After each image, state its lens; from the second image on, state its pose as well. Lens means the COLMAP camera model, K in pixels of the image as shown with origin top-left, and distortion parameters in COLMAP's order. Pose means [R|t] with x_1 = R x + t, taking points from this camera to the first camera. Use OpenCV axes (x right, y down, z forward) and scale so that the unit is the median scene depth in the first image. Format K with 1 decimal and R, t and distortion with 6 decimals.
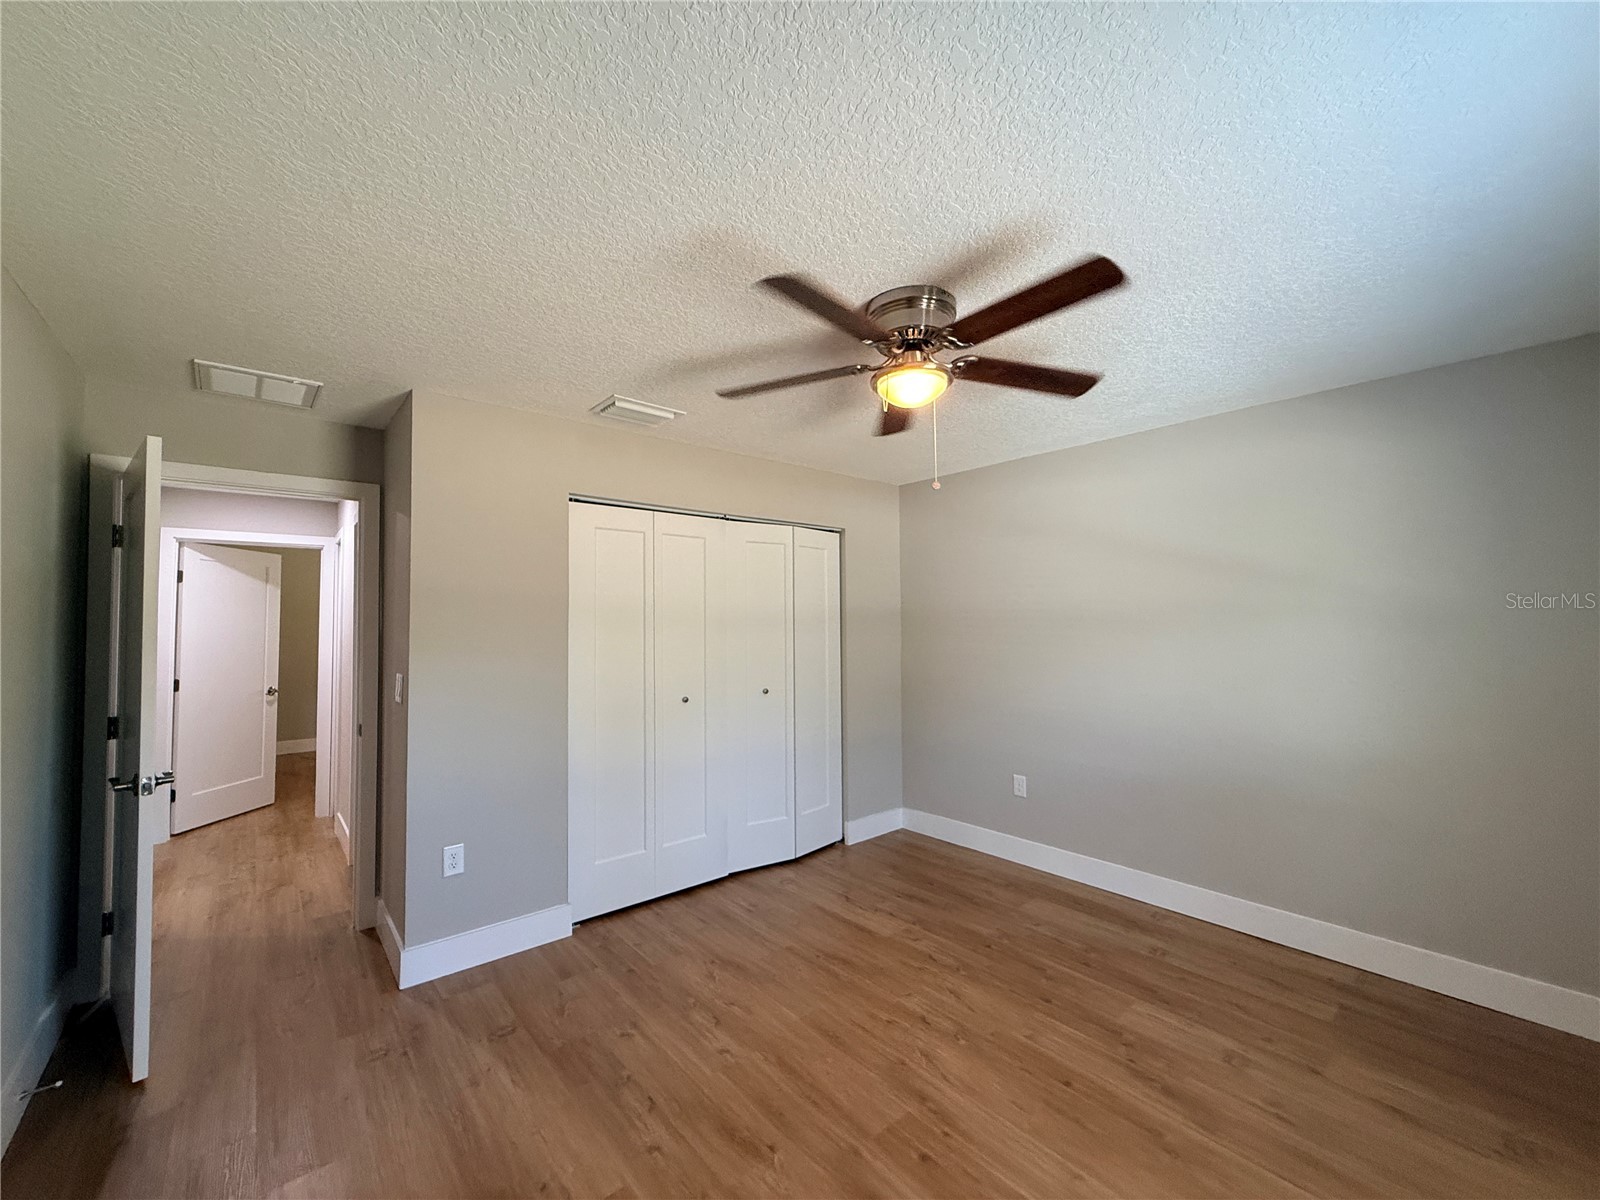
lens RADIAL K [[632.7, 0, 797.1], [0, 632.7, 606.1], [0, 0, 1]] dist [0.000156, -0.000063]
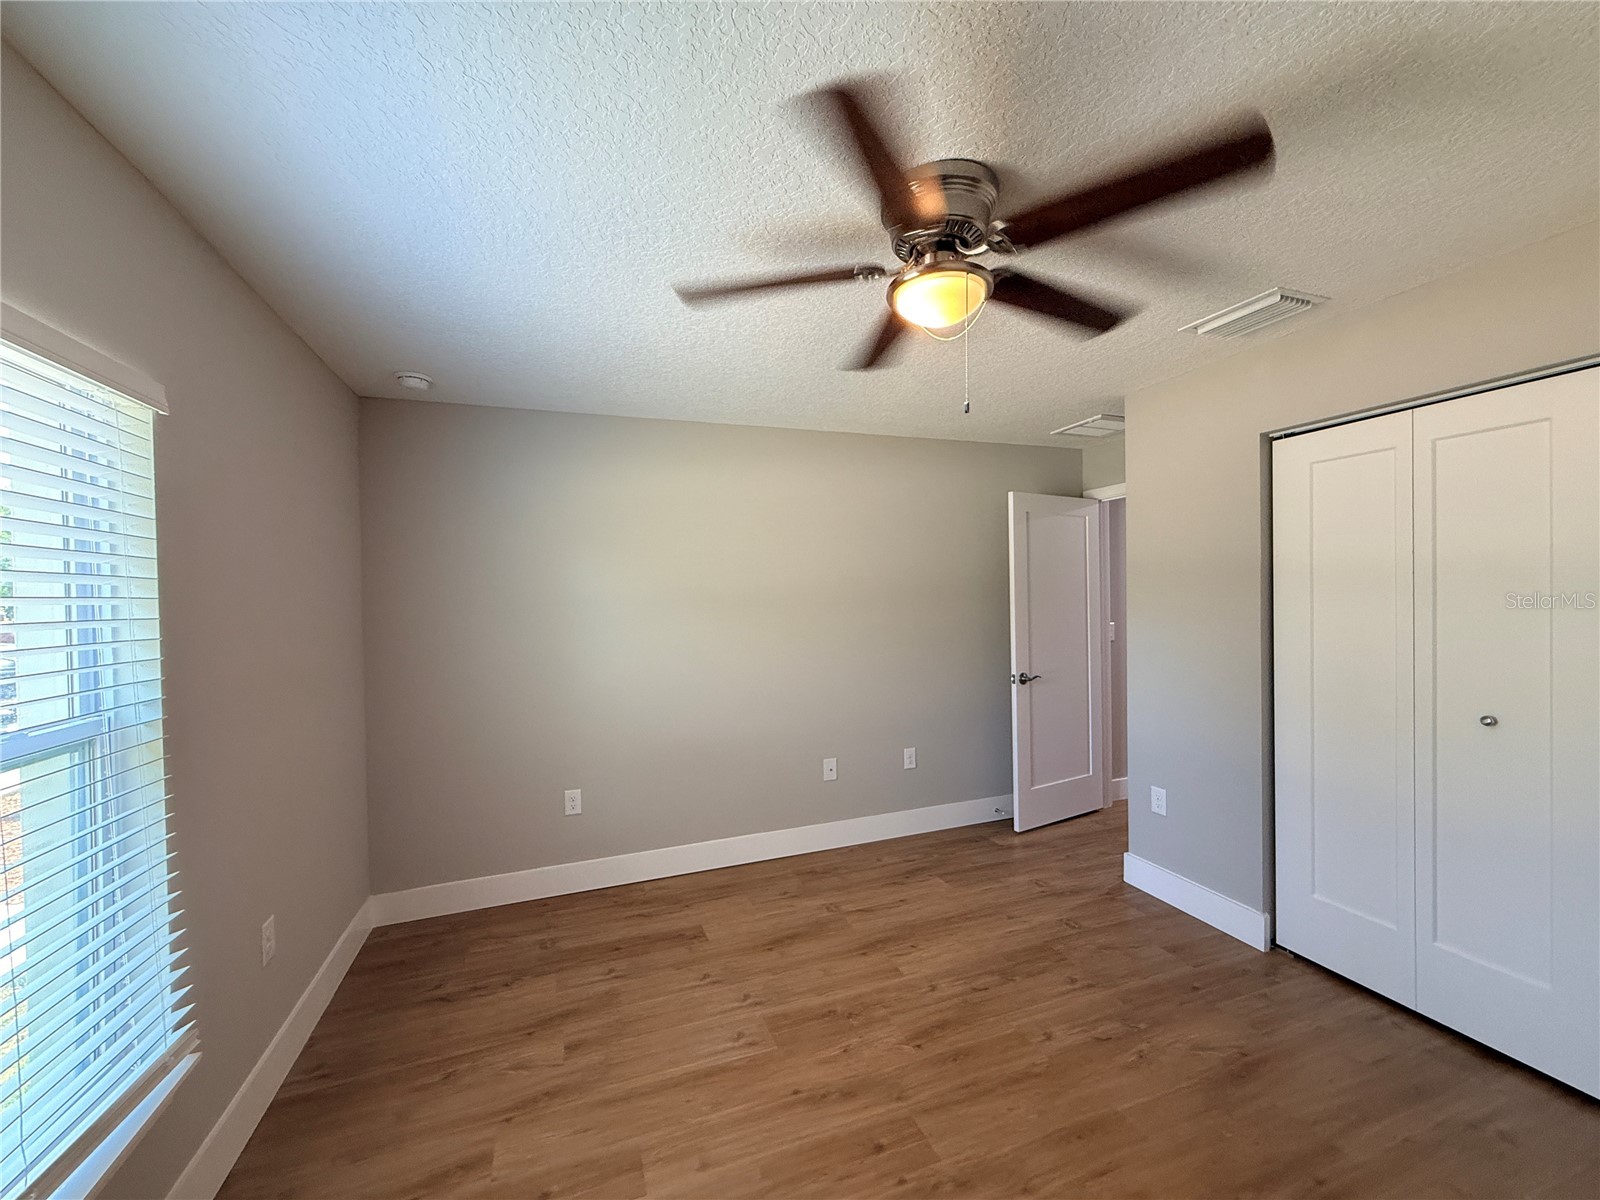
lens RADIAL K [[632.7, 0, 797.1], [0, 632.7, 606.1], [0, 0, 1]] dist [0.000156, -0.000063]
pose [[-0.346168, 0.030582, -0.937674, 0.864723], [0.054623, 0.998430, 0.012398, 0.005702], [0.936581, -0.046927, -0.347295, 0.952875]]
